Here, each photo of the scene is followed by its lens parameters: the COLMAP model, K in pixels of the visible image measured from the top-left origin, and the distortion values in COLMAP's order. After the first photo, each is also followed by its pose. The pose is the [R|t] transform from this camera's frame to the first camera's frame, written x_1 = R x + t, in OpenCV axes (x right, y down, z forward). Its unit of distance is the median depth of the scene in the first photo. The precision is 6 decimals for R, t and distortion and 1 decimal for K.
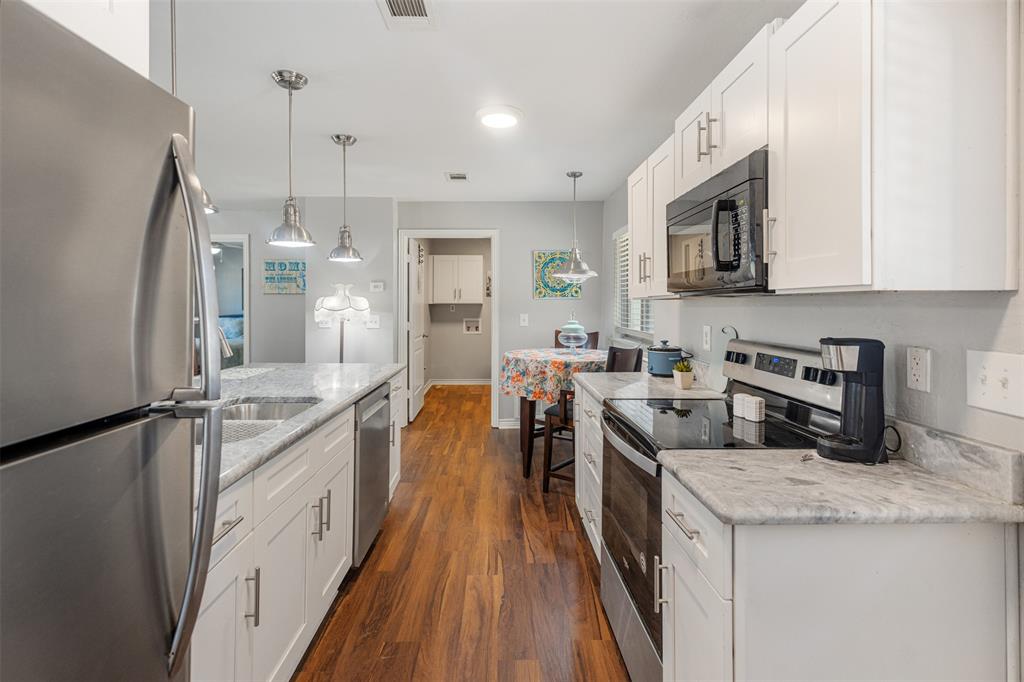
lens RADIAL K [[477.8, 0, 507.1], [0, 477.8, 304.4], [0, 0, 1]] dist [0.006275, -0.000179]
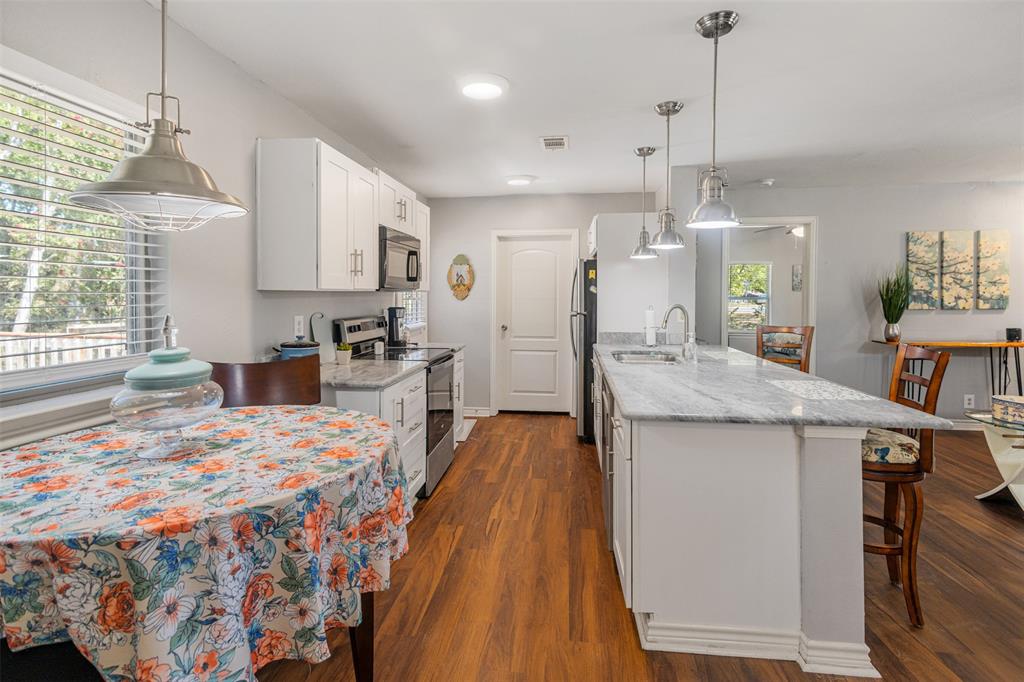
lens RADIAL K [[477.8, 0, 507.1], [0, 477.8, 304.4], [0, 0, 1]] dist [0.006275, -0.000179]
pose [[-0.989214, -0.006647, 0.146325, -0.138246], [-0.004180, 0.999844, 0.017162, -0.001182], [-0.146417, 0.016365, -0.989088, 1.317565]]
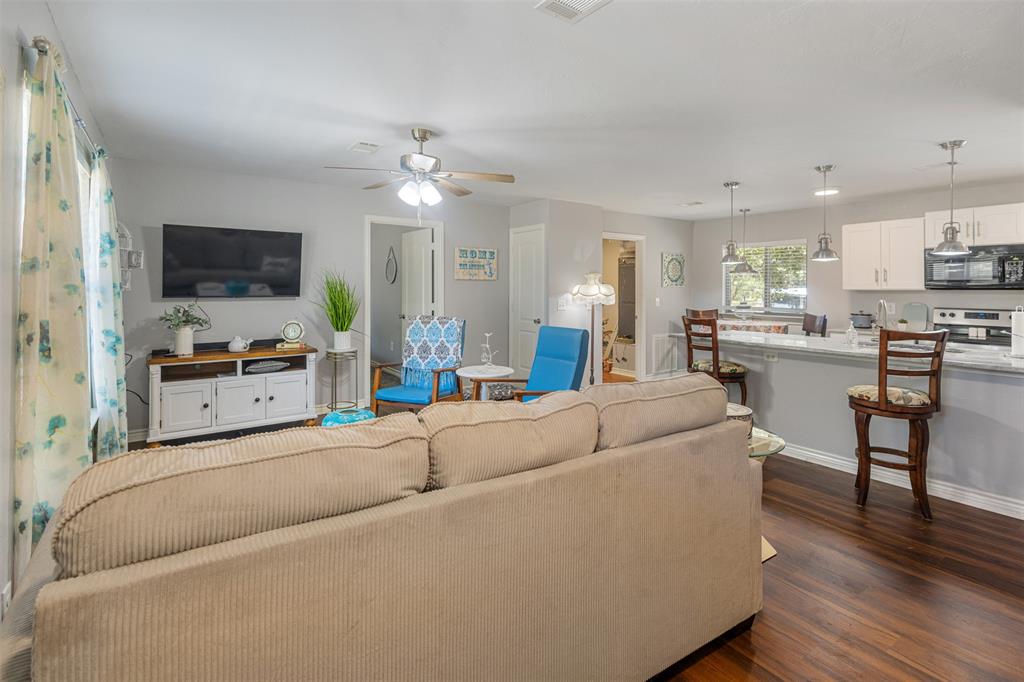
lens RADIAL K [[488.8, 0, 507.3], [0, 488.8, 285.1], [0, 0, 1]] dist [0.006422, 0.000284]
pose [[0.828383, 0.010544, 0.560062, -1.484265], [-0.007828, 0.999943, -0.007247, -0.003999], [-0.560107, 0.001619, 0.828419, 0.072993]]
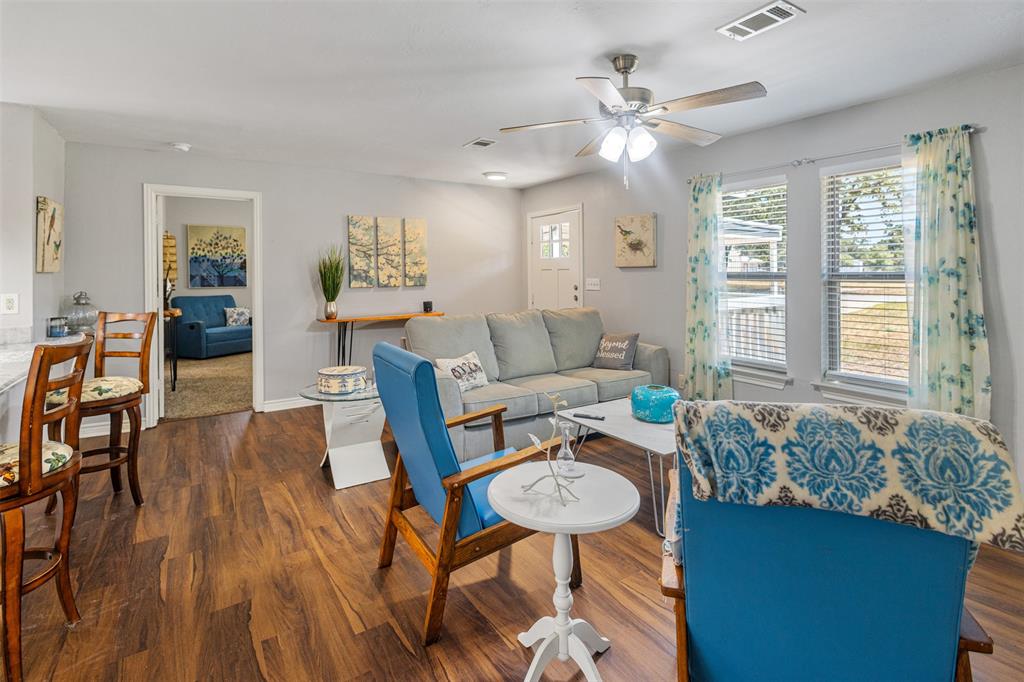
lens RADIAL K [[498.8, 0, 514.9], [0, 498.8, 273.9], [0, 0, 1]] dist [0.000625, 0.000095]
pose [[-0.845761, 0.003490, -0.533551, -0.634898], [0.005510, 0.999982, -0.002193, -0.004190], [0.533534, -0.004795, -0.845765, 1.347027]]
